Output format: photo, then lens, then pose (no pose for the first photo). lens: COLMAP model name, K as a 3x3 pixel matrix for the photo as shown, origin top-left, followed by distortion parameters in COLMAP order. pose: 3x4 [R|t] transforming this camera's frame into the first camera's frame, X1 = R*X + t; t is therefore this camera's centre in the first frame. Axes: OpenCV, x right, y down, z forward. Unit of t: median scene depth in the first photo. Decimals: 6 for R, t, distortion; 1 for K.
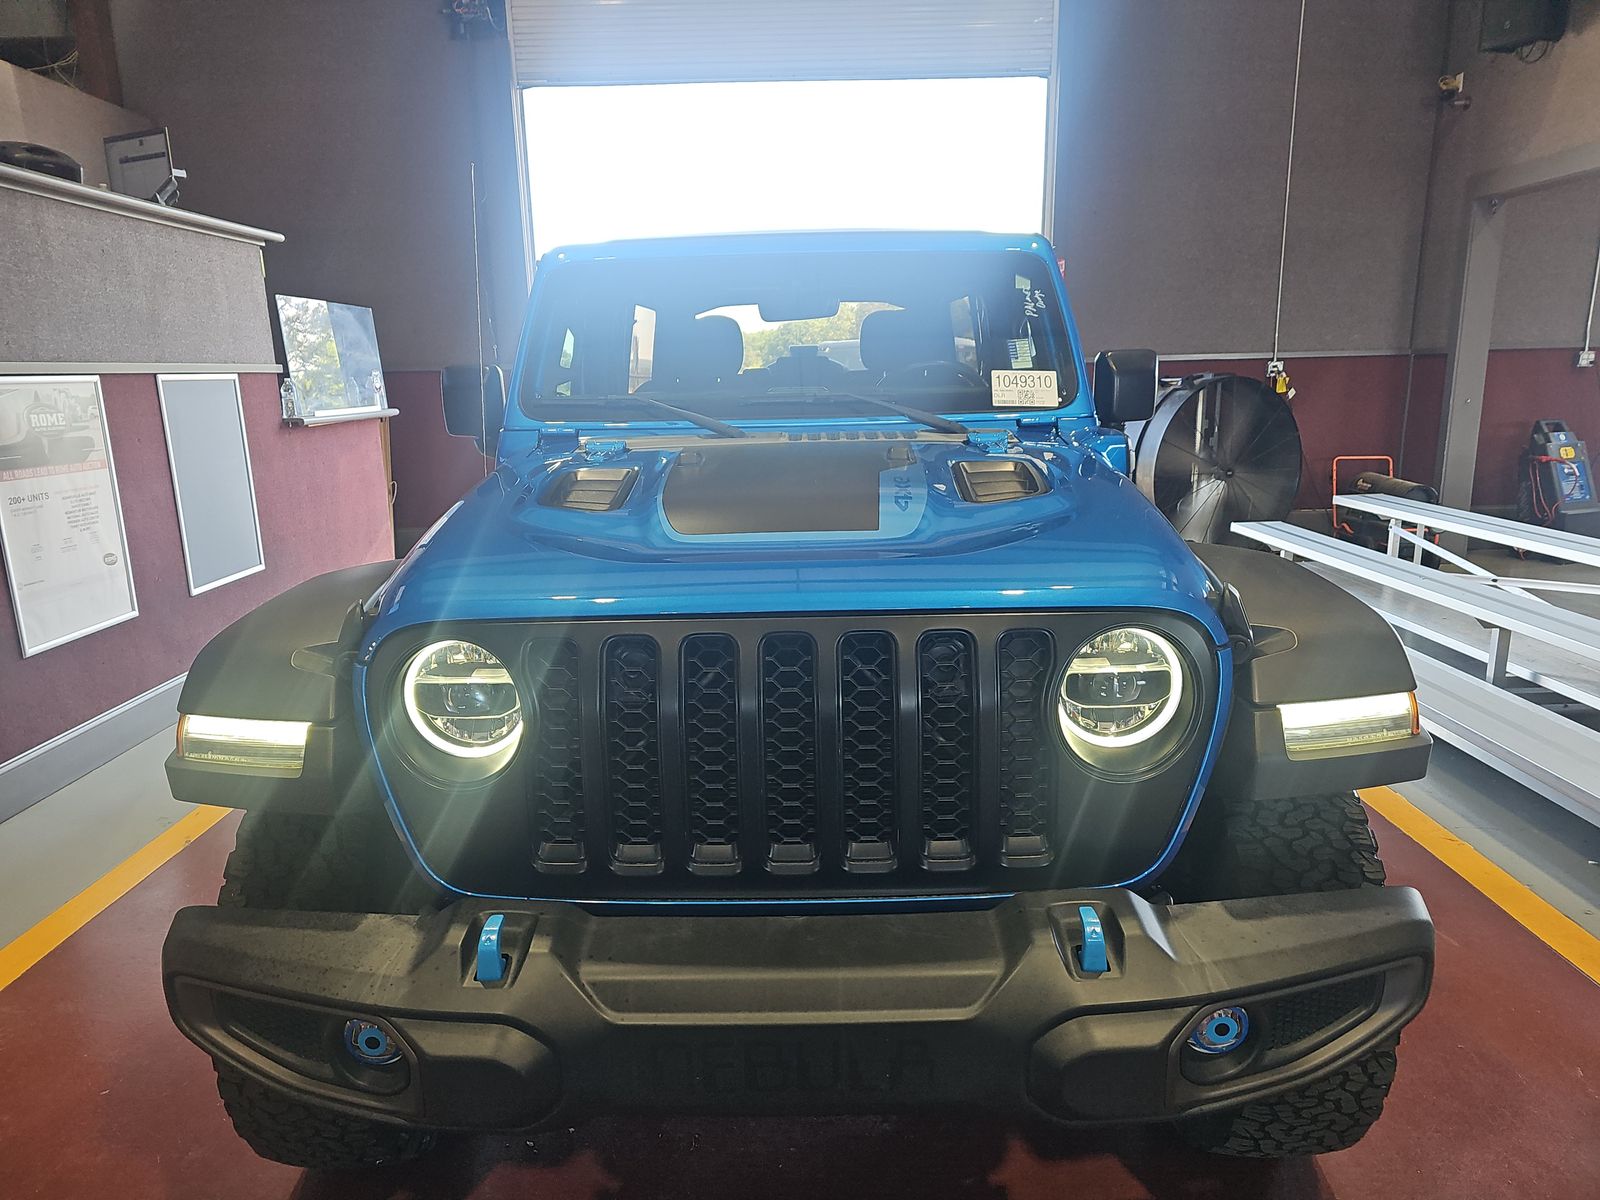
lens RADIAL K [[1051.3, 0, 798.0], [0, 1051.3, 623.9], [0, 0, 1]] dist [0.009905, 0.002635]
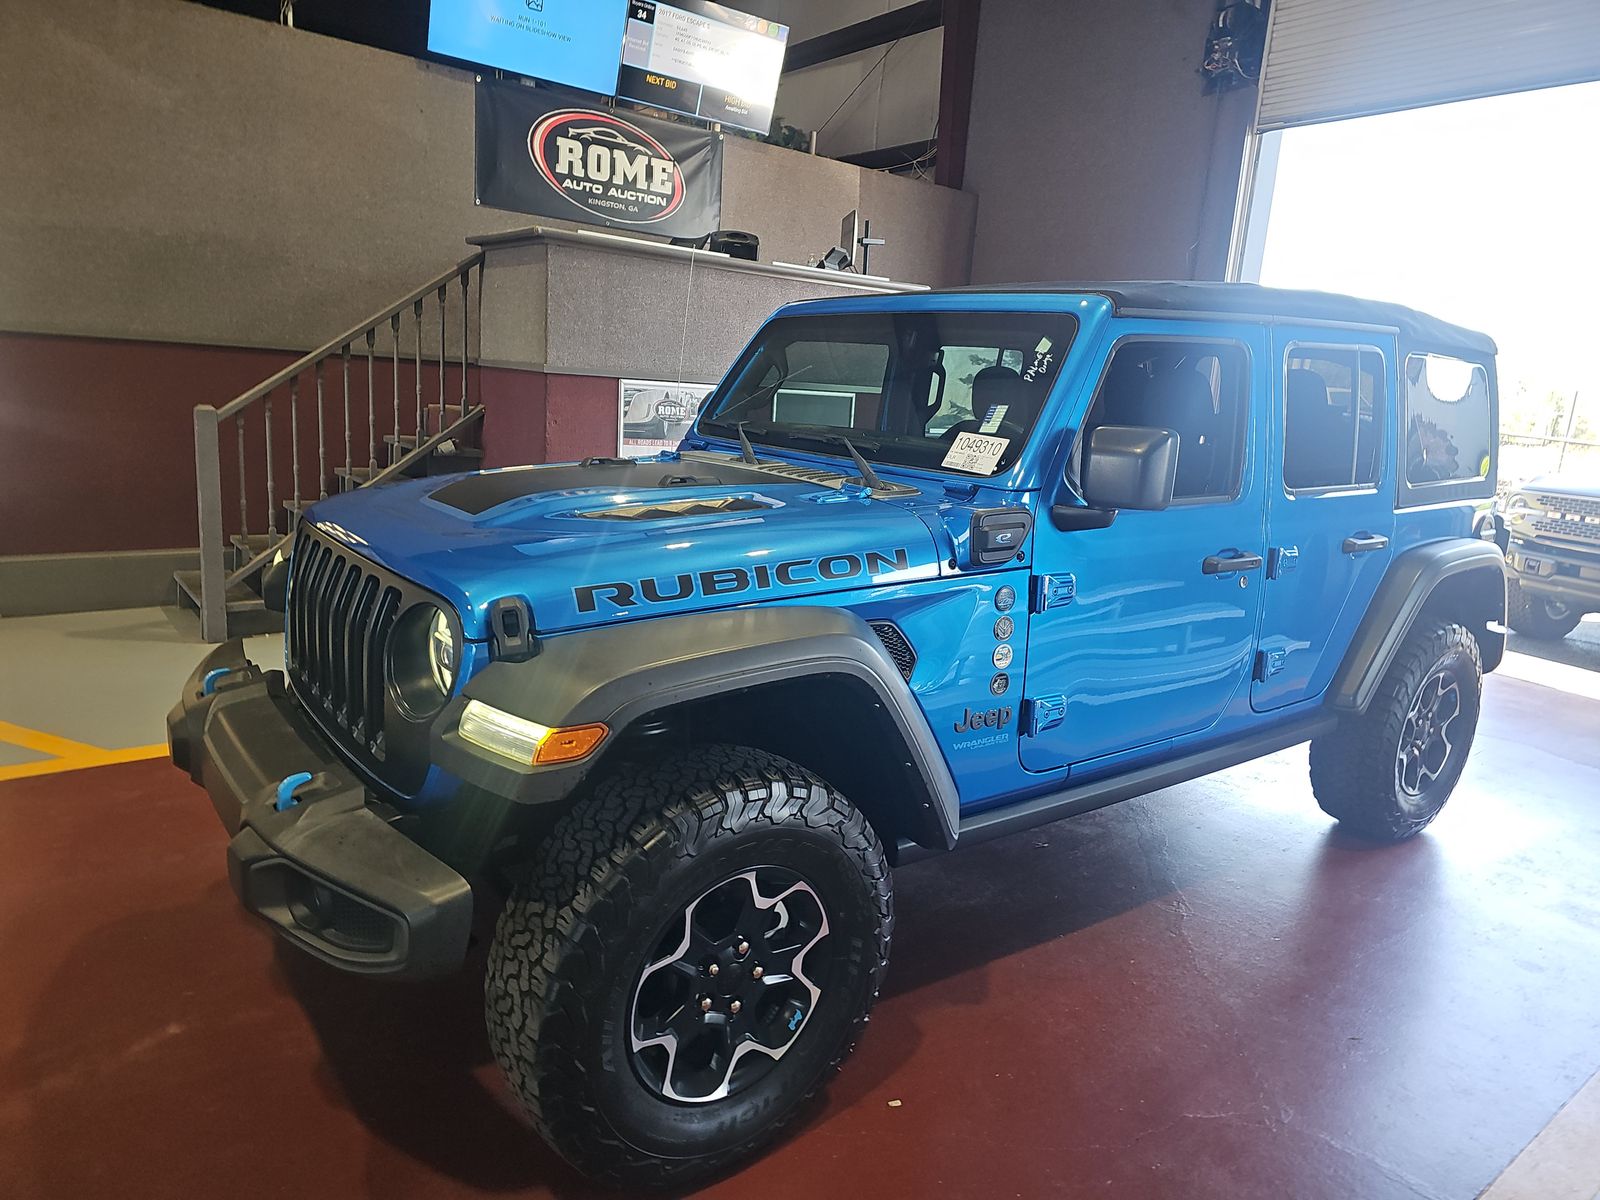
lens RADIAL K [[1051.3, 0, 798.0], [0, 1051.3, 623.9], [0, 0, 1]] dist [0.009905, 0.002635]
pose [[0.606888, 0.238645, -0.758113, 0.656766], [-0.262276, 0.960558, 0.092414, -0.088510], [0.750265, 0.142750, 0.645542, 0.203965]]
